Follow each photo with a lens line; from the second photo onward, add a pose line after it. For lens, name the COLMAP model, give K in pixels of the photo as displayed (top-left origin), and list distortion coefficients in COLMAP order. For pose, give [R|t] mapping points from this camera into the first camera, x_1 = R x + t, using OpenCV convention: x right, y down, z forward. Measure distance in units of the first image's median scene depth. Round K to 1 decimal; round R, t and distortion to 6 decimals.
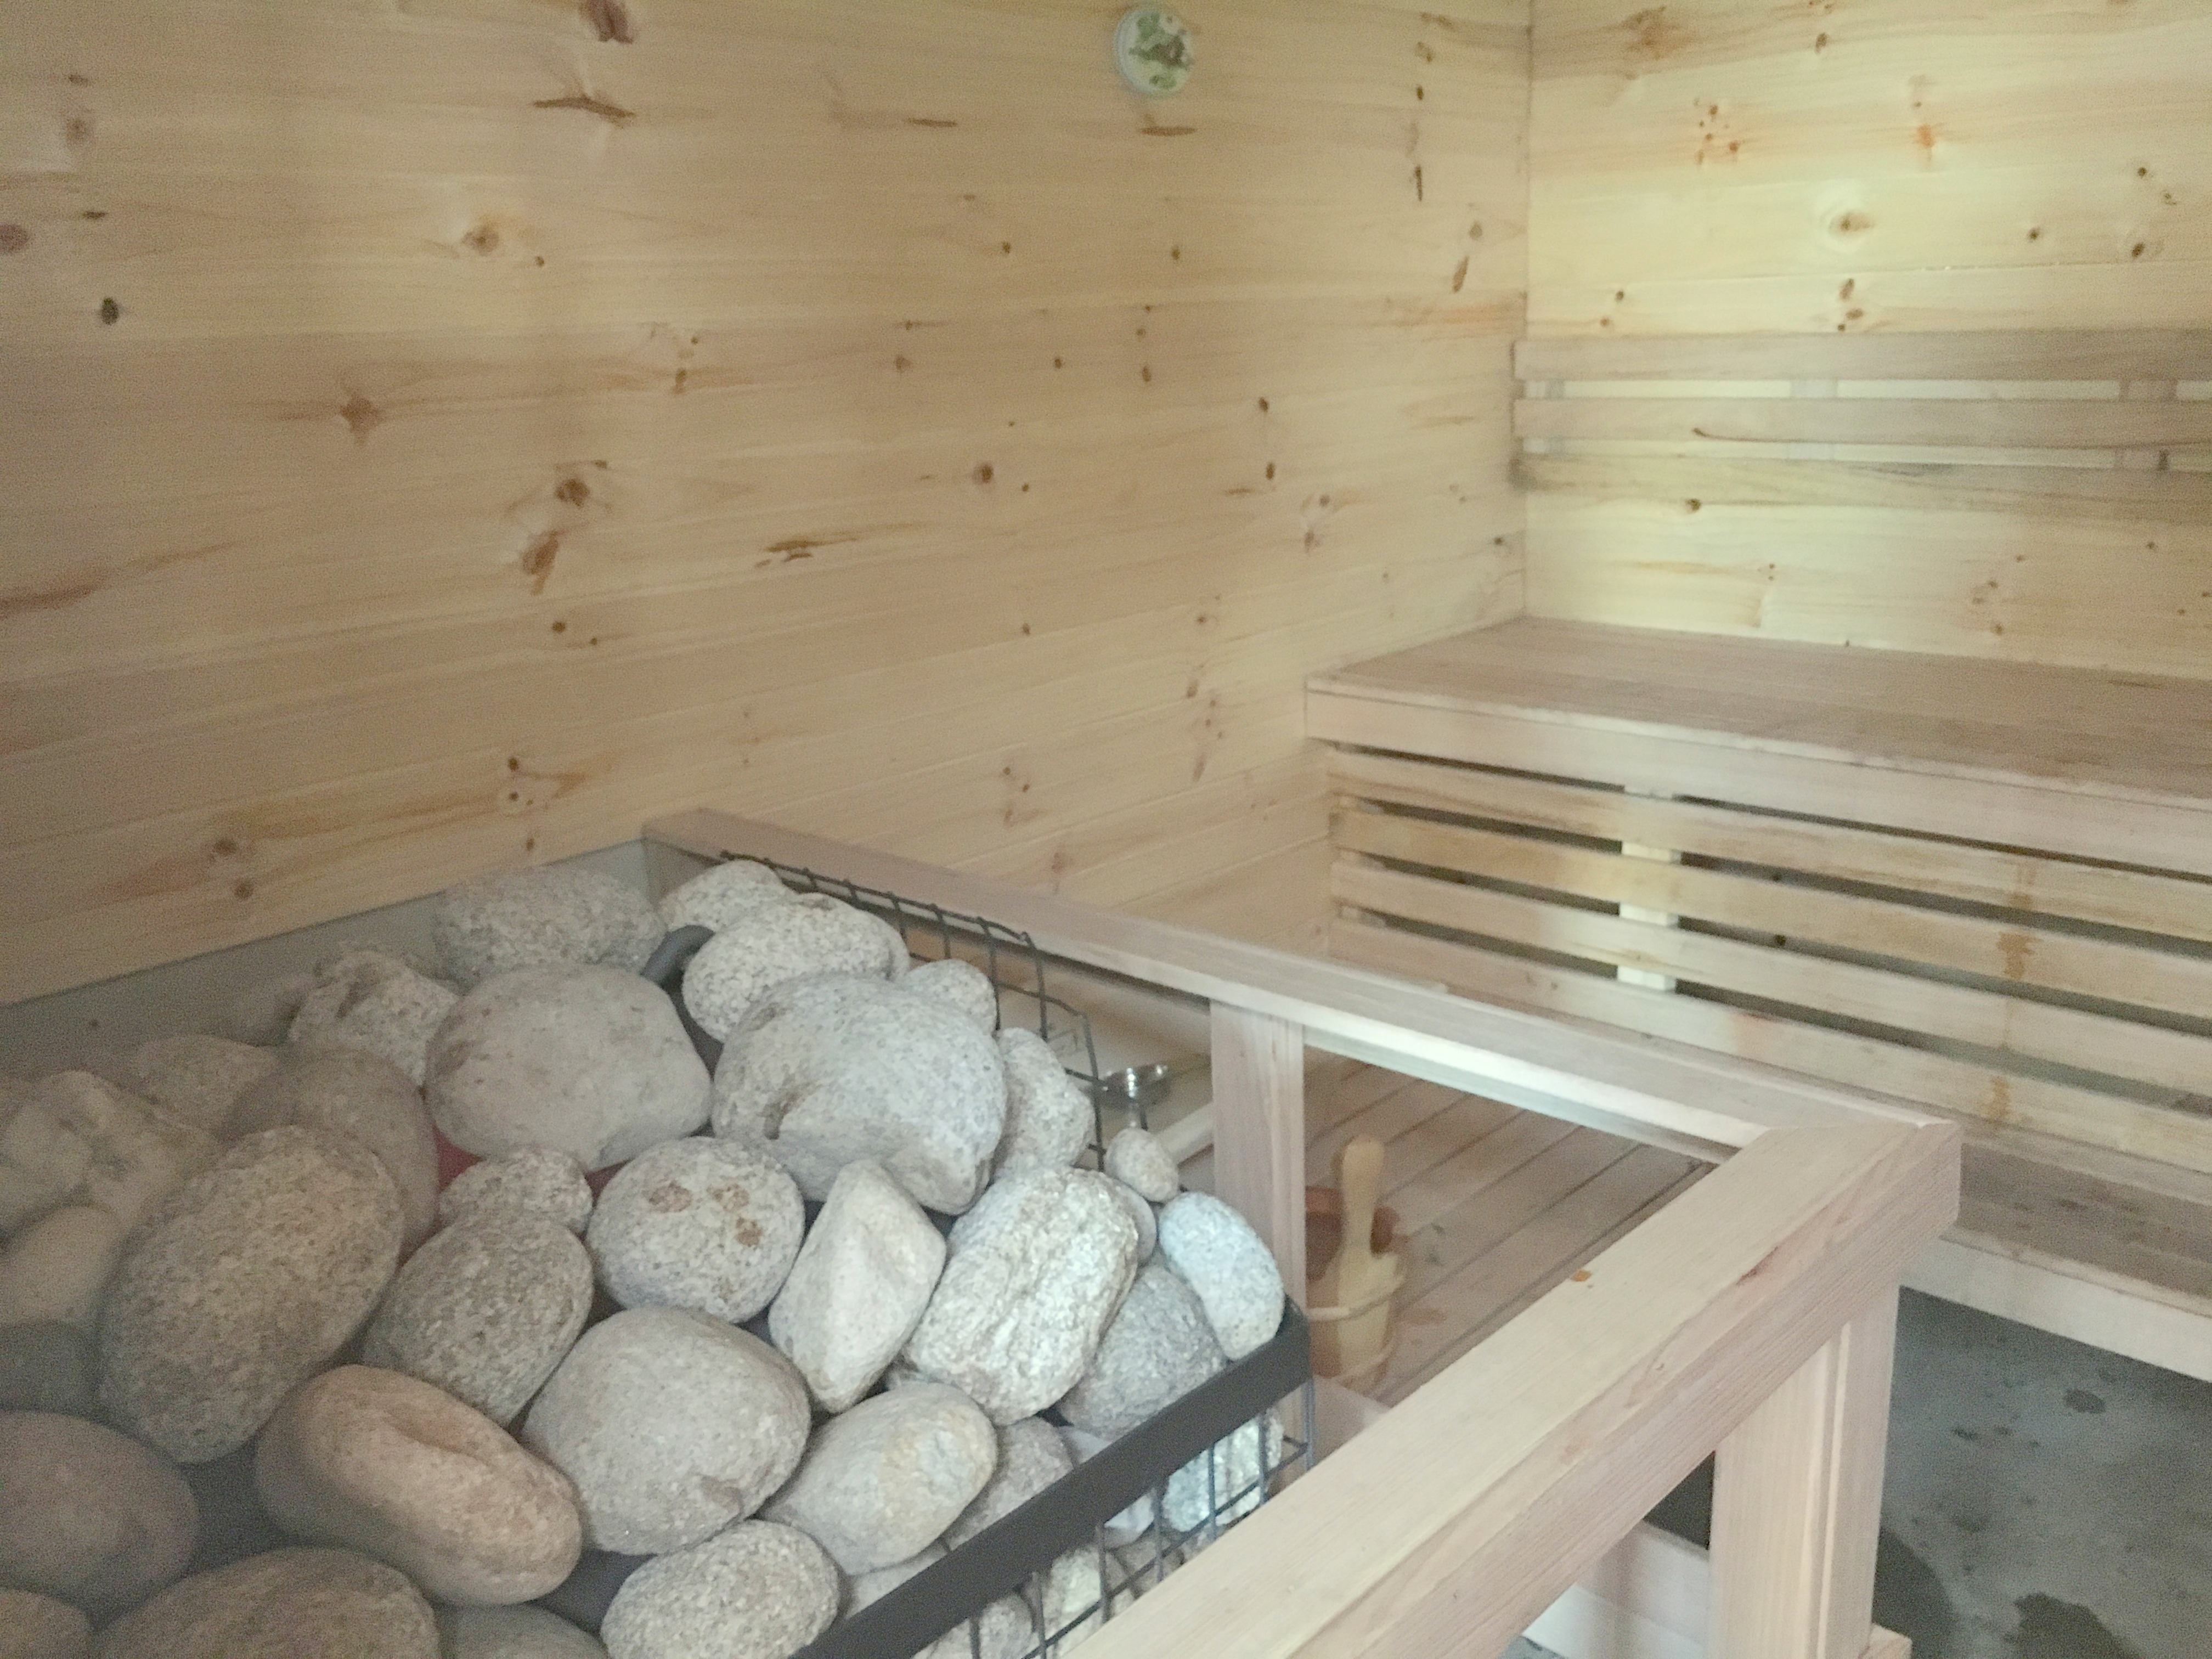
lens RADIAL K [[1907.5, 0, 1104.0], [0, 1907.5, 816.1], [0, 0, 1]] dist [0.077822, -0.120044]
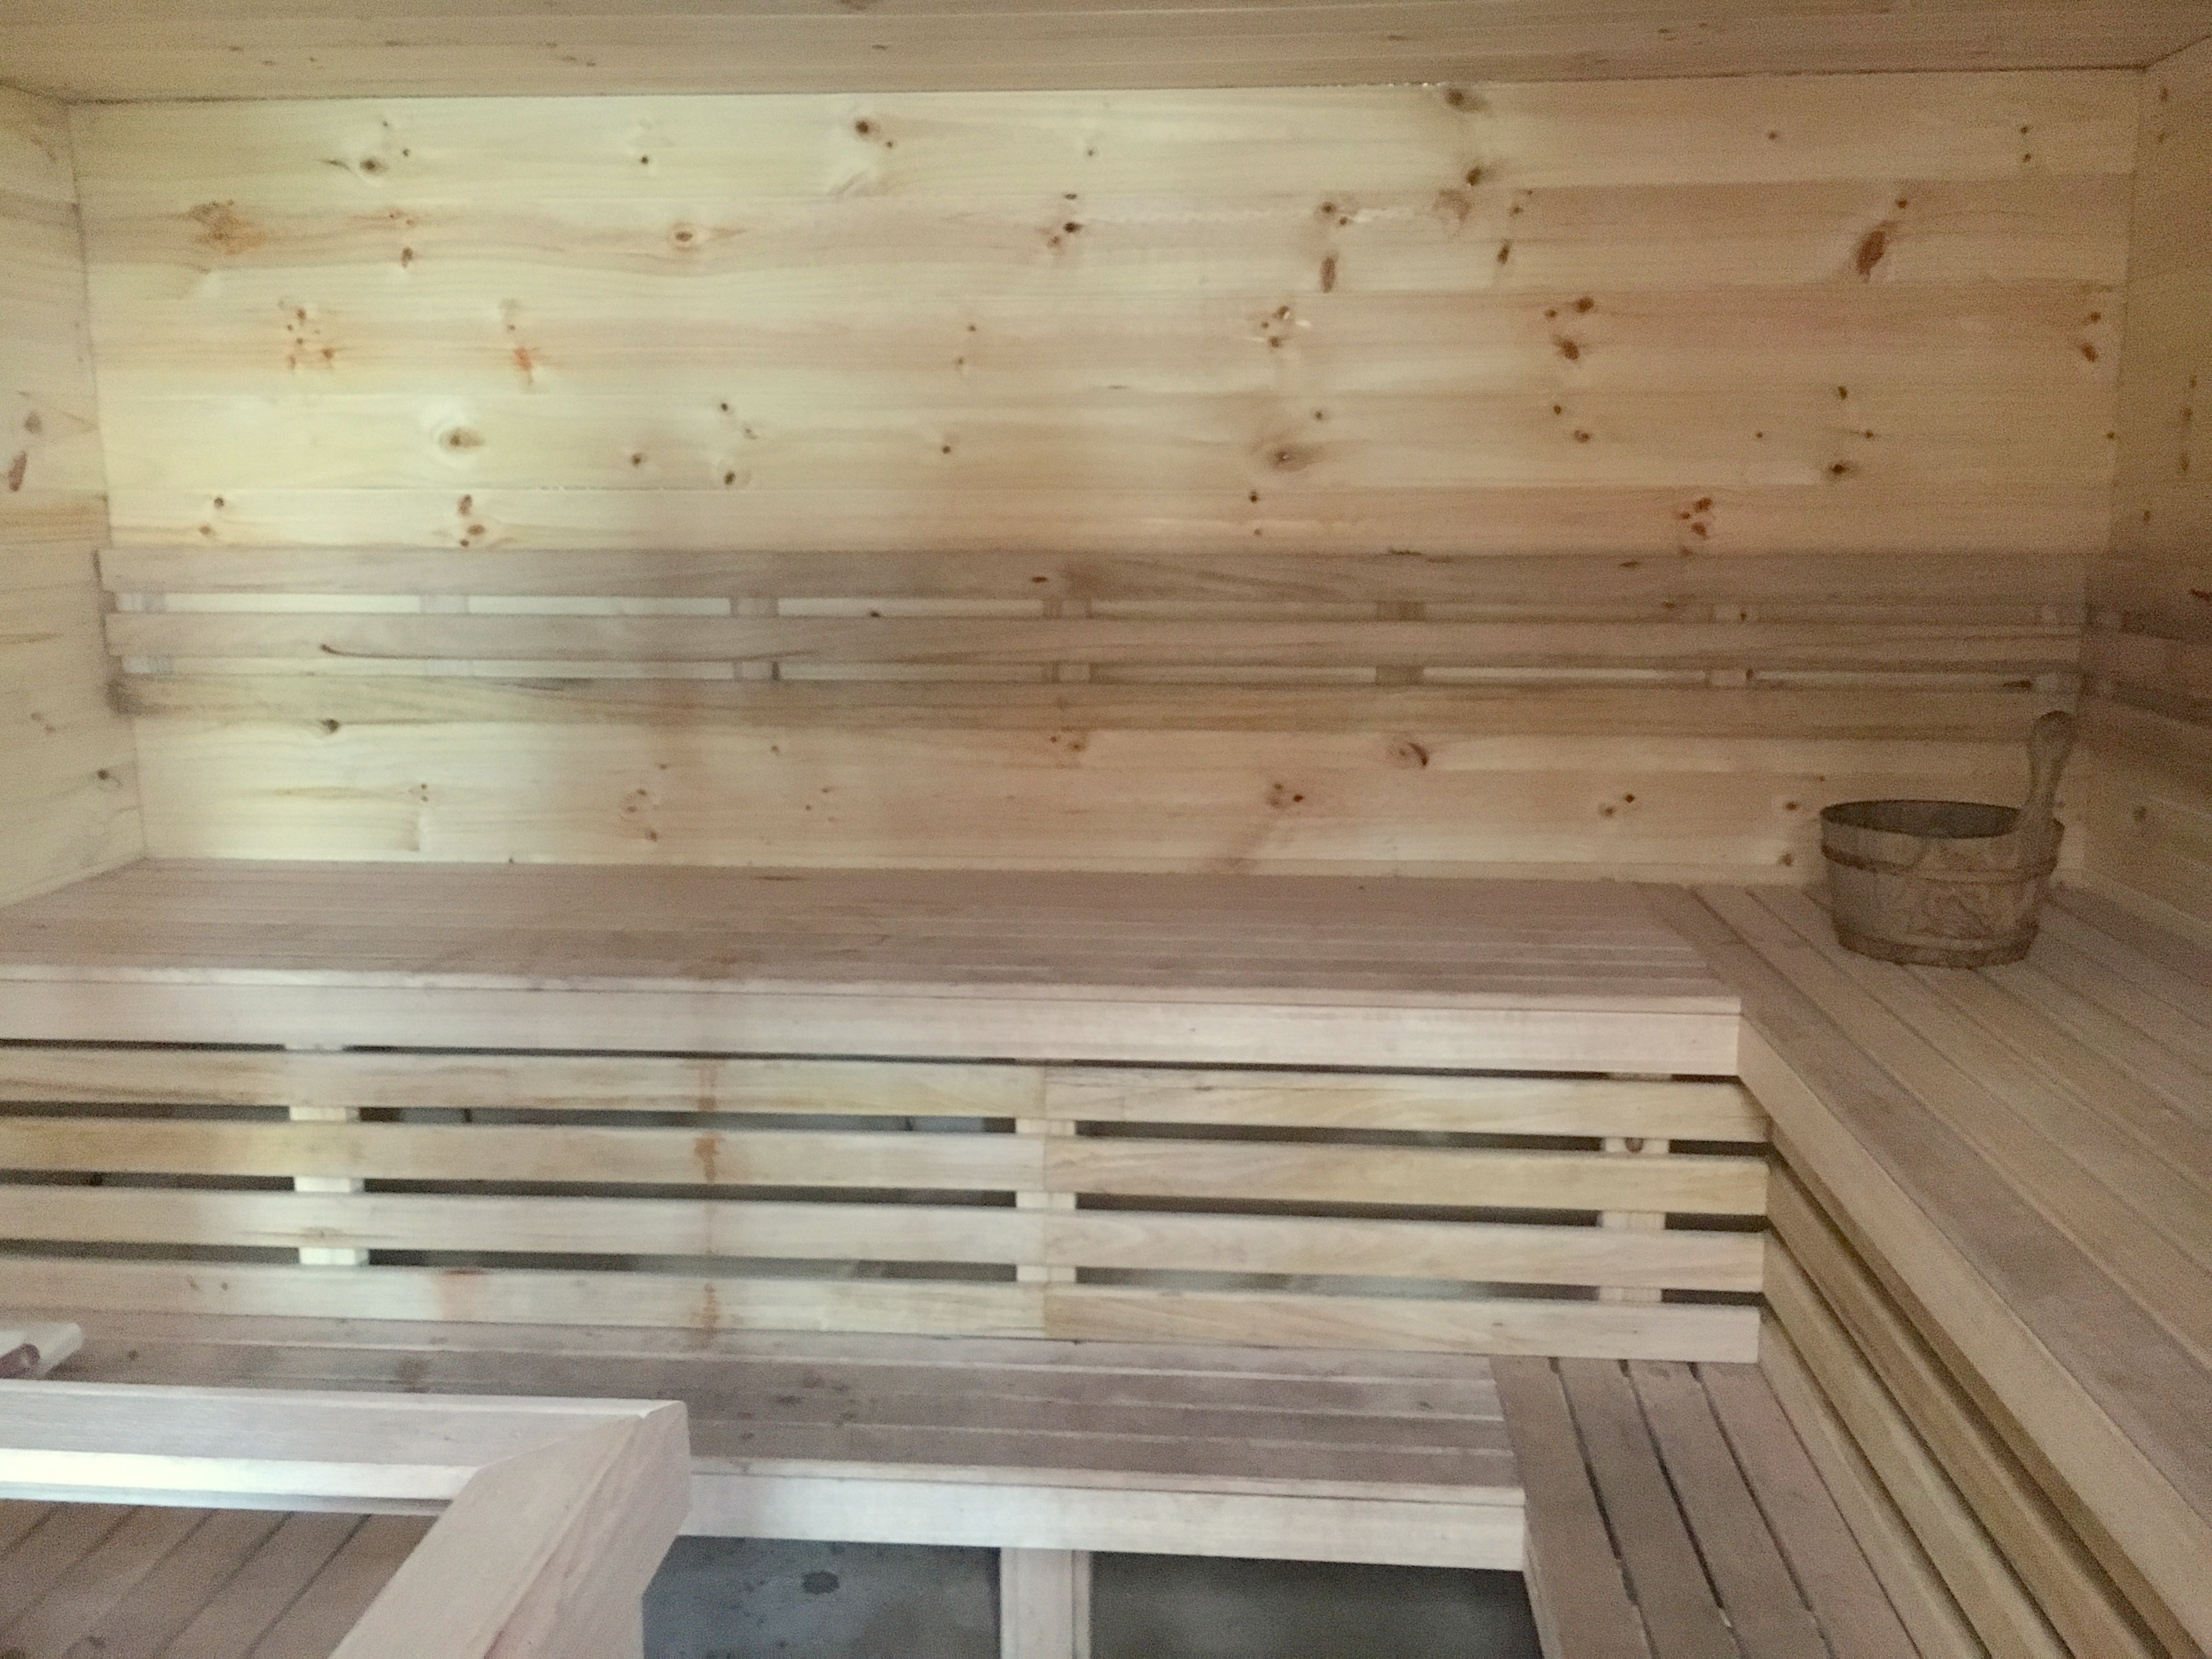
lens RADIAL K [[1907.5, 0, 1104.0], [0, 1907.5, 816.1], [0, 0, 1]] dist [0.077822, -0.120044]
pose [[0.783873, -0.070647, 0.616889, 0.025281], [0.135966, 0.988924, -0.059517, -0.014193], [-0.605852, 0.130530, 0.784796, 0.056298]]
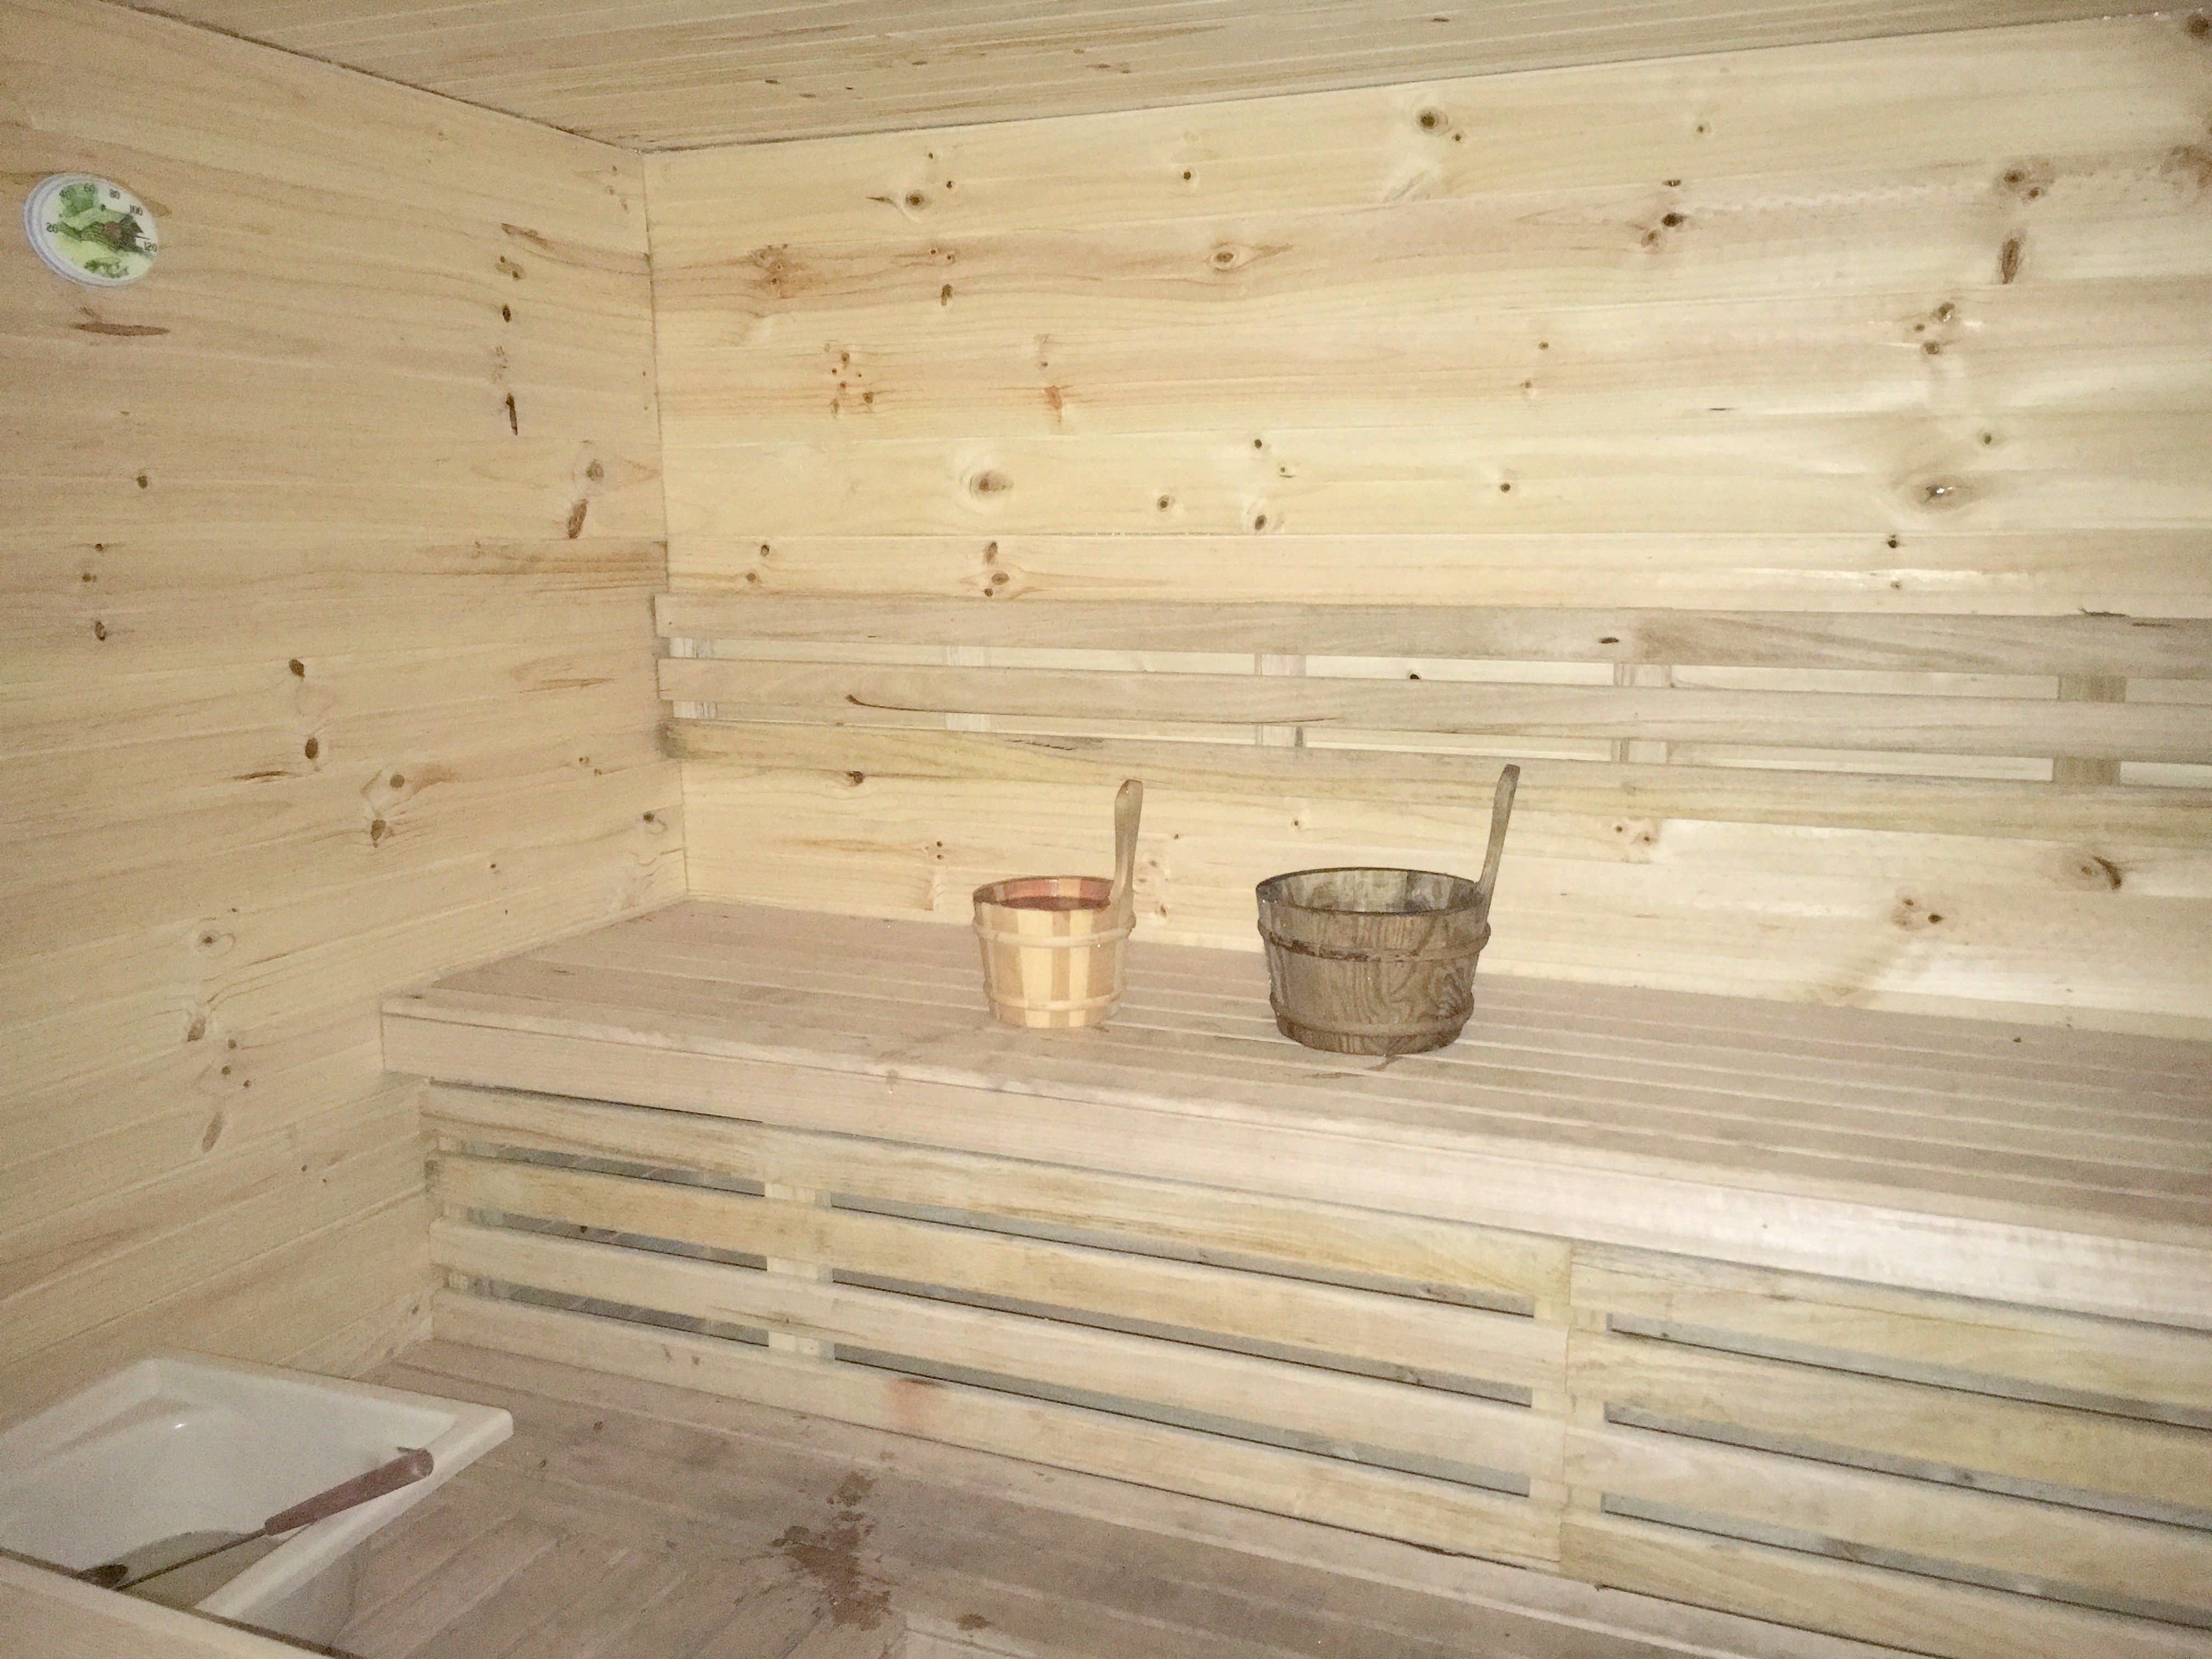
lens RADIAL K [[1884.4, 0, 1101.6], [0, 1884.4, 818.3], [0, 0, 1]] dist [0.073360, -0.101860]
pose [[0.941807, -0.020940, 0.335500, 0.128921], [0.058786, 0.992937, -0.103050, -0.048847], [-0.330973, 0.116777, 0.936387, 0.144673]]
